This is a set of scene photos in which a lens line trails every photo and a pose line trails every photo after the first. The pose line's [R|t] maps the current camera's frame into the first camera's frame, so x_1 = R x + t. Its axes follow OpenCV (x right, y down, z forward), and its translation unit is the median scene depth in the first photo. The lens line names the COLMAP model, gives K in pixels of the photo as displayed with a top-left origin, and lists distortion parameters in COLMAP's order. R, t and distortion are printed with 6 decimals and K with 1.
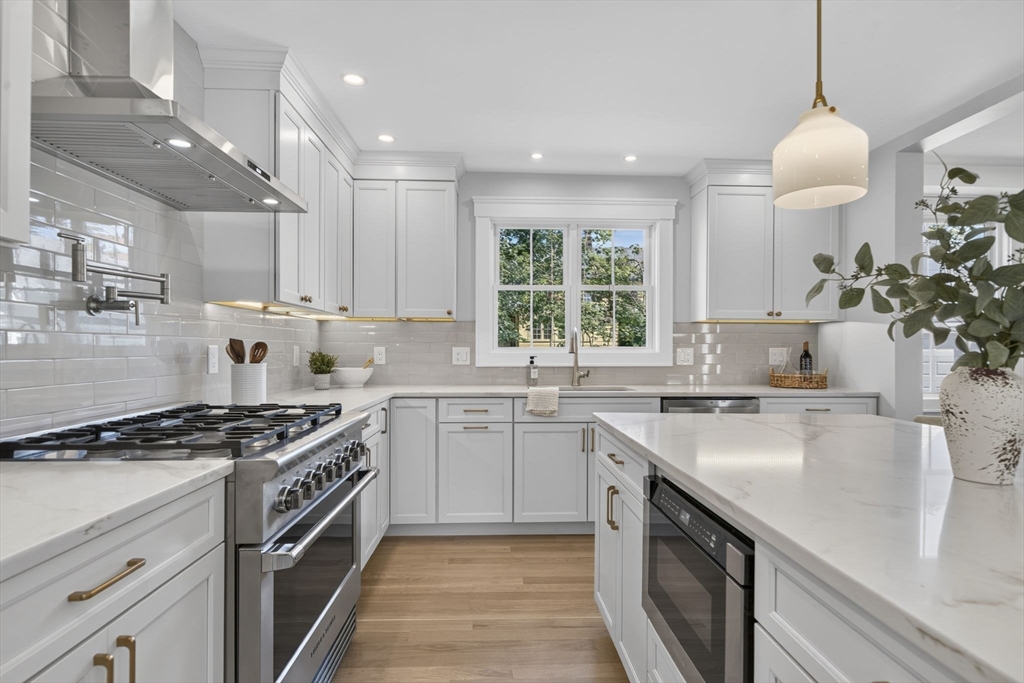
lens RADIAL K [[525.6, 0, 512.2], [0, 525.6, 352.0], [0, 0, 1]] dist [0.017084, 0.000004]
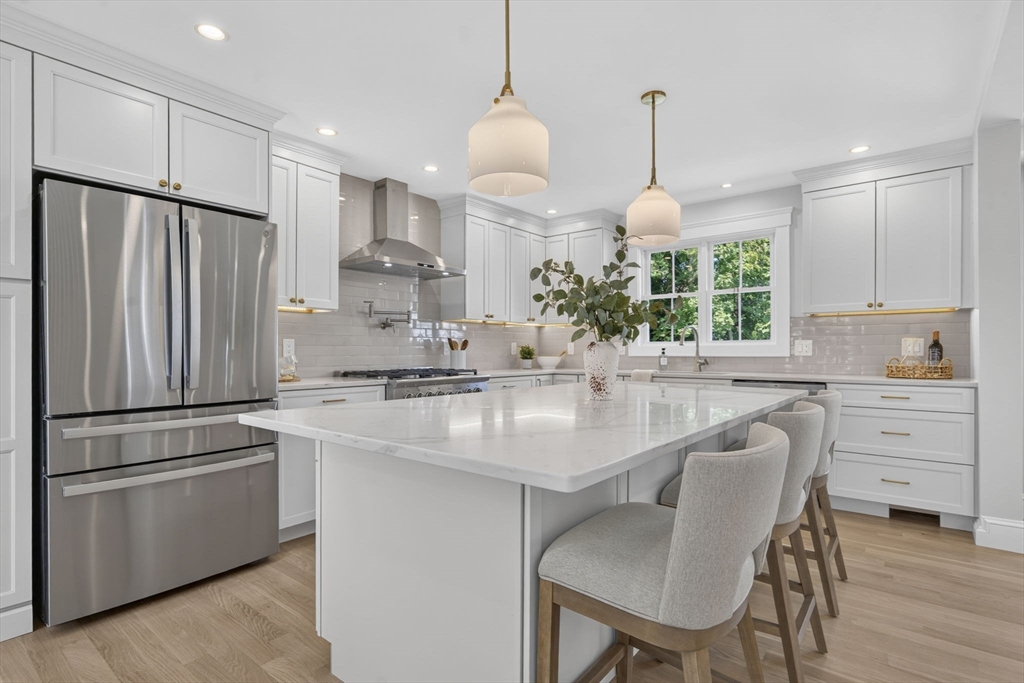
lens RADIAL K [[501.2, 0, 521.9], [0, 501.2, 351.6], [0, 0, 1]] dist [-0.018567, 0.000477]
pose [[0.760608, -0.004078, -0.649198, 0.649247], [0.000188, 0.999982, -0.006062, 0.026712], [0.649211, 0.004488, 0.760595, -0.206862]]
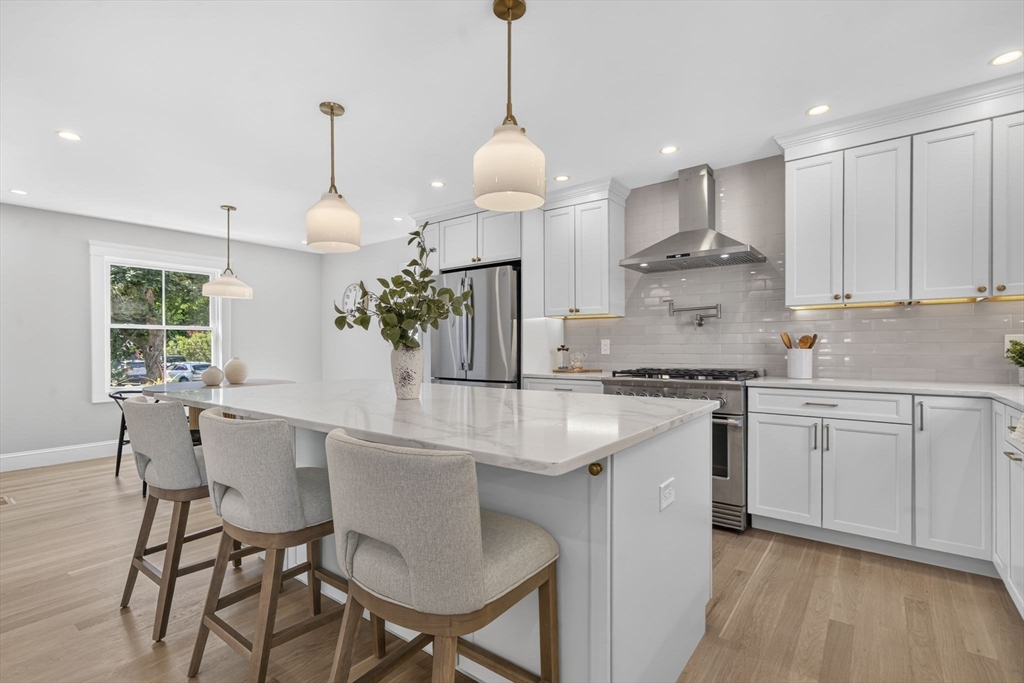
lens RADIAL K [[468.7, 0, 519.6], [0, 468.7, 348.3], [0, 0, 1]] dist [-0.000998, 0.006998]
pose [[-0.629675, 0.003438, -0.776851, 0.701733], [-0.002886, 0.999973, 0.006764, 0.009787], [0.776853, 0.006501, -0.629648, 0.846949]]
